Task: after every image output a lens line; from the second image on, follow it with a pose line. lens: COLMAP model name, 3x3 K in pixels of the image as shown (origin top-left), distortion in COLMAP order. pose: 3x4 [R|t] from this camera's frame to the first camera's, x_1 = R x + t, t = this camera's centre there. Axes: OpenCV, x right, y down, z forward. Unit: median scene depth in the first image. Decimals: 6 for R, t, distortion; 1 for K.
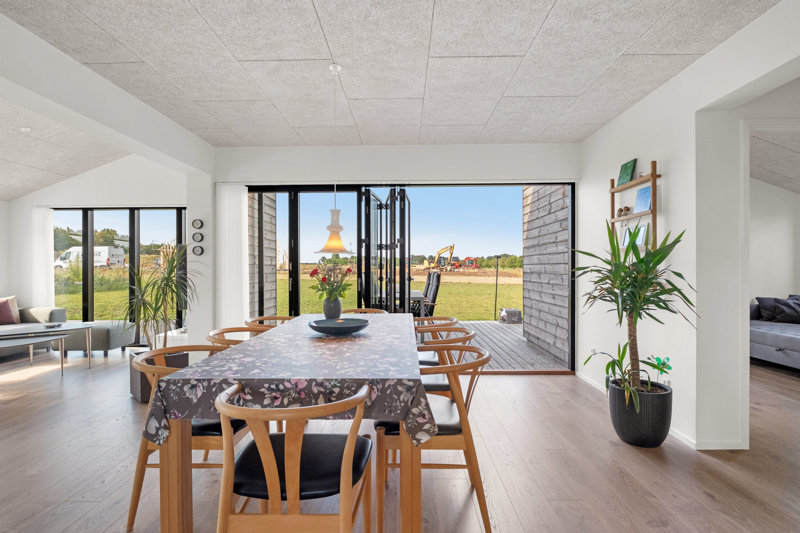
lens RADIAL K [[398.1, 0, 397.9], [0, 398.1, 267.7], [0, 0, 1]] dist [-0.002435, -0.001611]
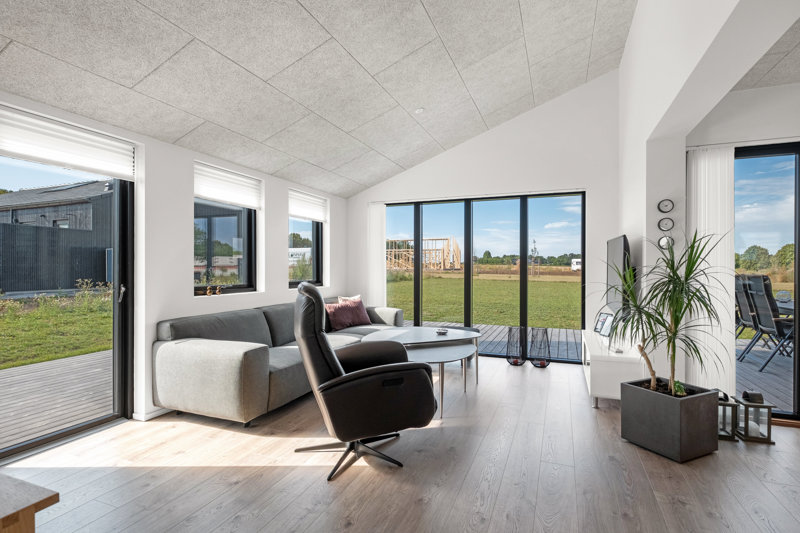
lens RADIAL K [[402.3, 0, 398.1], [0, 402.3, 269.7], [0, 0, 1]] dist [-0.000016, -0.000197]
pose [[0.934959, 0.005621, -0.354712, -0.650433], [-0.003396, 0.999970, 0.006895, 0.003158], [0.354740, -0.005242, 0.934950, 0.130298]]
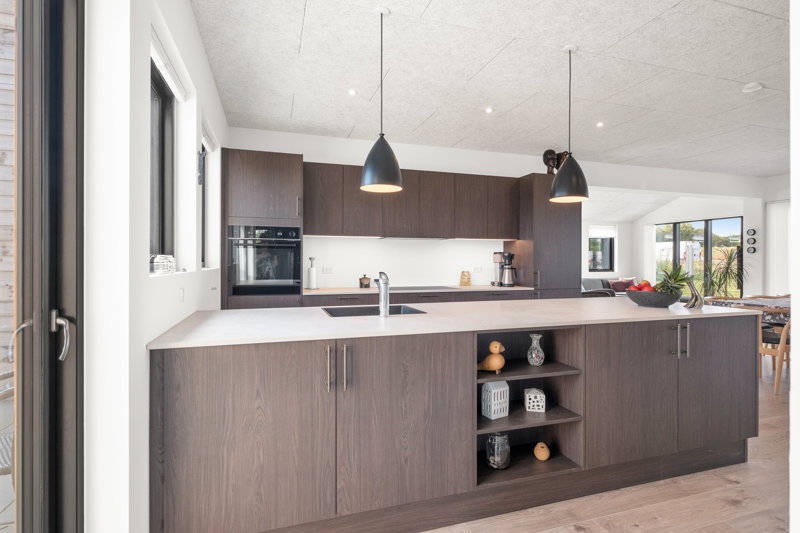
lens RADIAL K [[402.0, 0, 400.3], [0, 402.0, 261.5], [0, 0, 1]] dist [-0.001861, -0.000444]
pose [[0.321768, 0.004913, -0.946806, 0.468243], [-0.002709, 0.999987, 0.004268, -0.002539], [0.946815, 0.001192, 0.321777, -0.685995]]
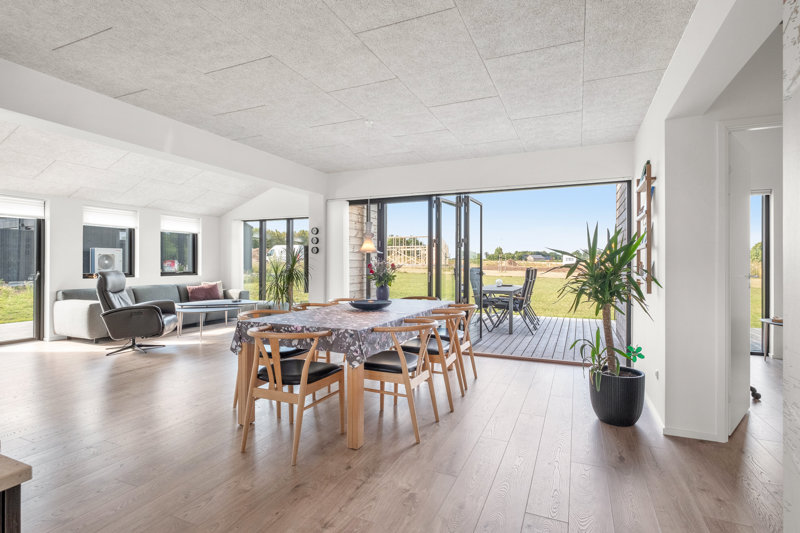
lens RADIAL K [[402.0, 0, 400.3], [0, 402.0, 261.5], [0, 0, 1]] dist [-0.001861, -0.000444]
pose [[0.922273, 0.004165, -0.386517, 0.289068], [-0.005898, 0.999977, -0.003299, -0.000922], [0.386495, 0.005322, 0.922276, -0.160548]]
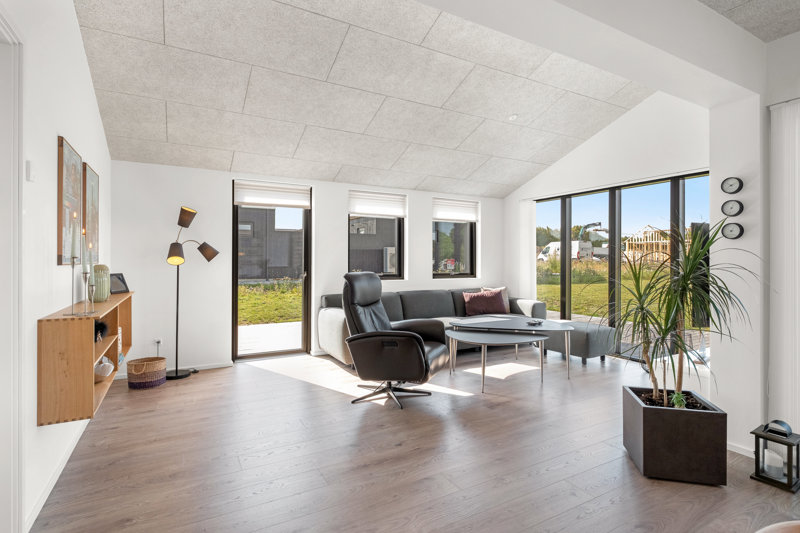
lens RADIAL K [[402.0, 0, 400.3], [0, 402.0, 261.5], [0, 0, 1]] dist [-0.001861, -0.000444]
pose [[0.502531, 0.005028, -0.864544, -0.221363], [-0.003248, 0.999987, 0.003928, 0.000544], [0.864553, 0.000834, 0.502541, 0.263798]]
